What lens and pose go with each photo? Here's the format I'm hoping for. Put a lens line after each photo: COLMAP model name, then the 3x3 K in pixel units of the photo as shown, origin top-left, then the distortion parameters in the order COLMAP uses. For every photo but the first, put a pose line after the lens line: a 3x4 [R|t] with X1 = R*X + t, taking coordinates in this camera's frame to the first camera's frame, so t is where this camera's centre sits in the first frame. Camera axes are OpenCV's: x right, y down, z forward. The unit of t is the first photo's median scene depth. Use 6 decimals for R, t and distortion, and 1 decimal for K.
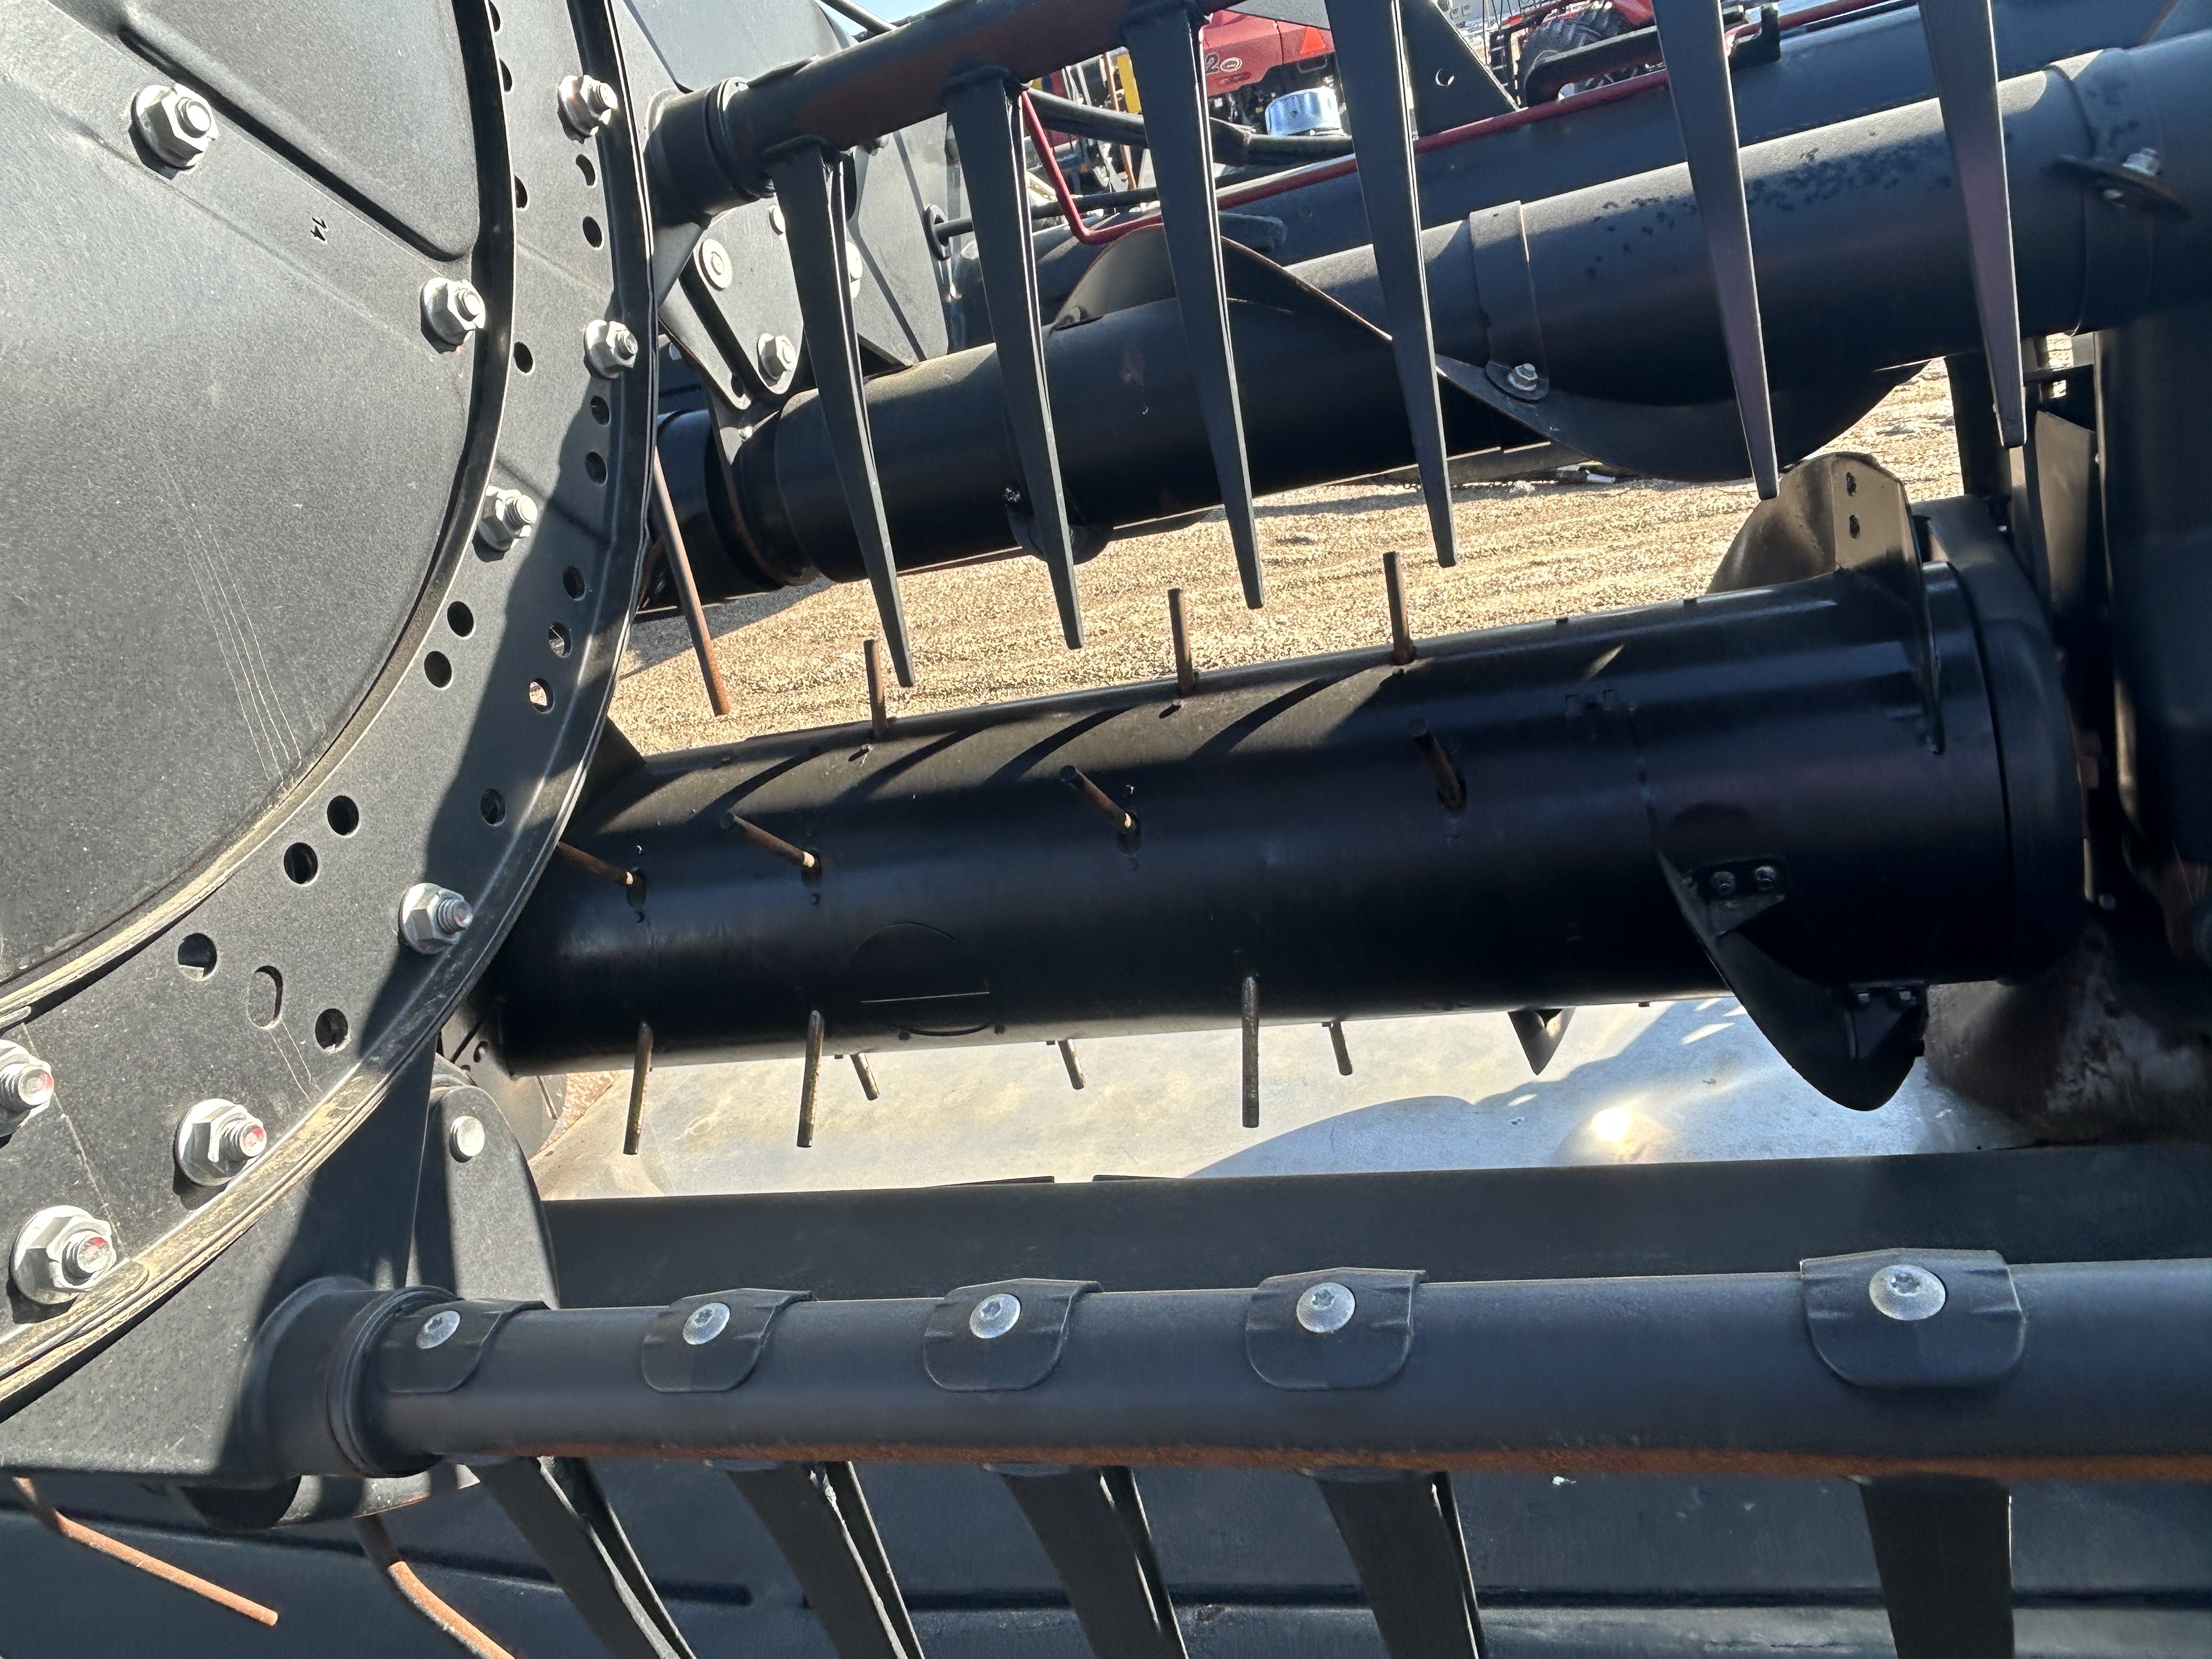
lens RADIAL K [[1773.6, 0, 1095.5], [0, 1773.6, 818.3], [0, 0, 1]] dist [0.005917, -0.000010]
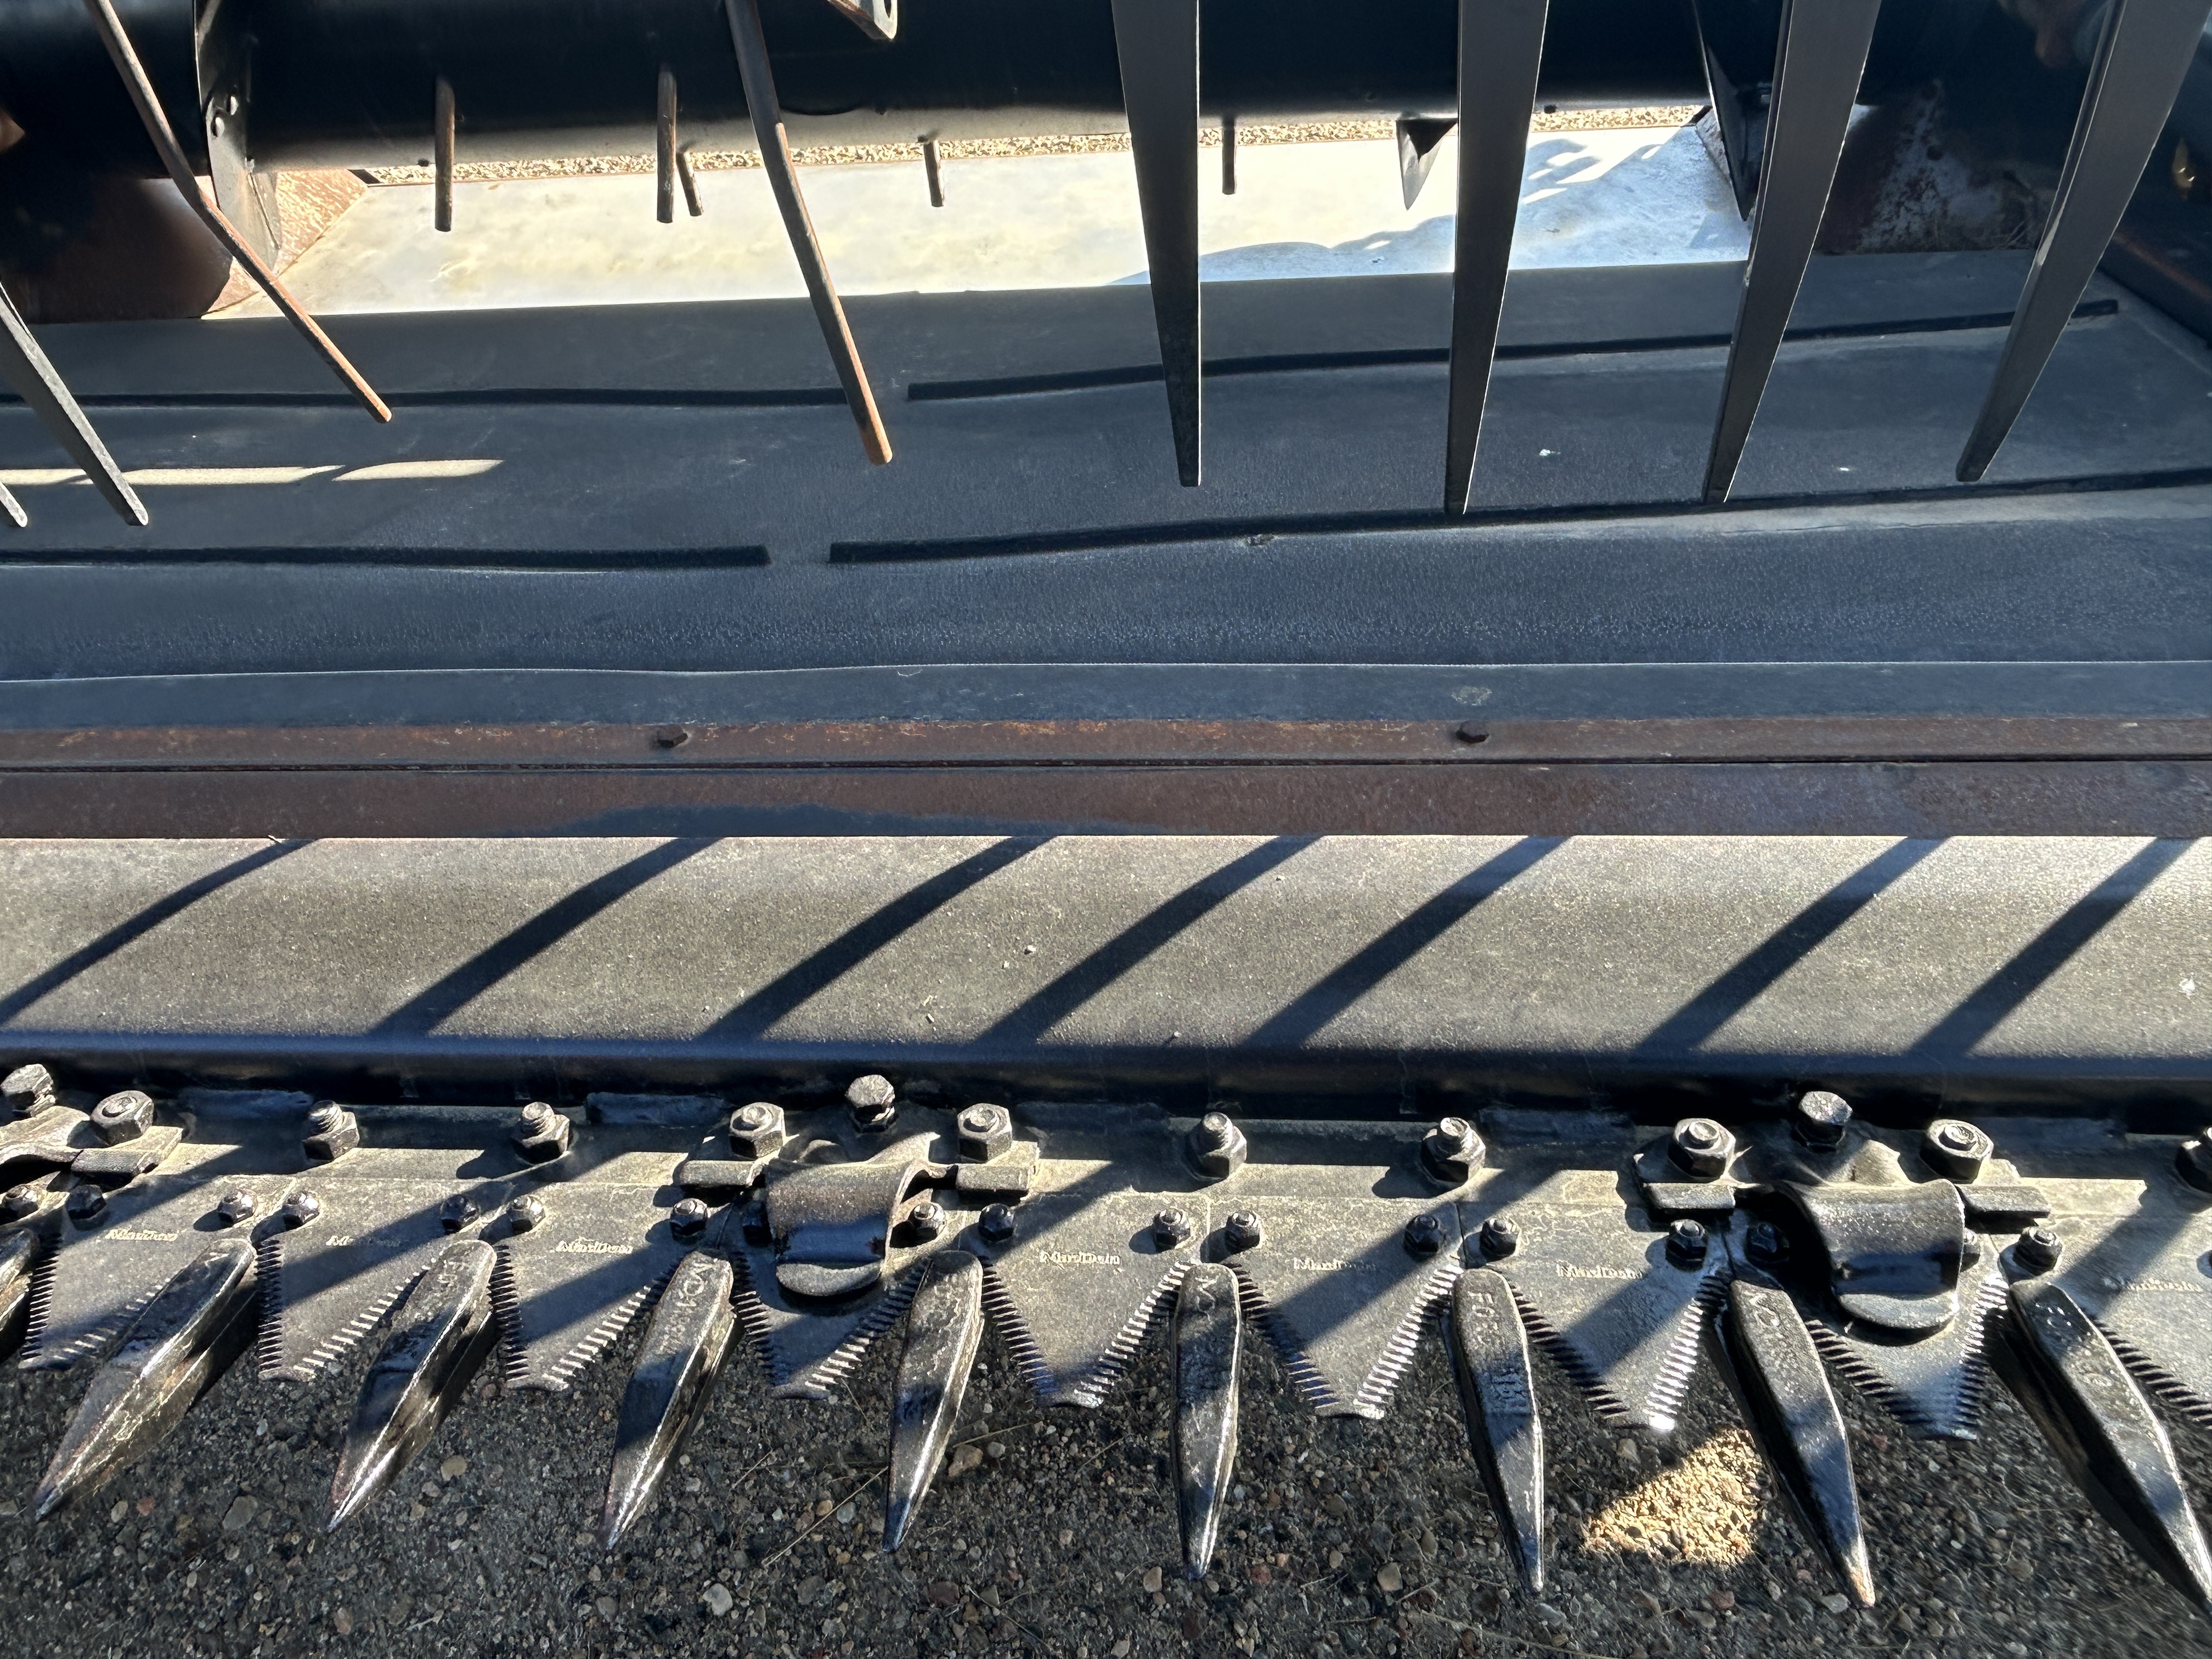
lens RADIAL K [[1773.6, 0, 1109.6], [0, 1773.6, 833.5], [0, 0, 1]] dist [0.005917, -0.000010]
pose [[0.959685, -0.008857, 0.280939, -0.234659], [-0.078197, 0.951632, 0.297122, 0.222048], [-0.269982, -0.307112, 0.912574, -0.001632]]
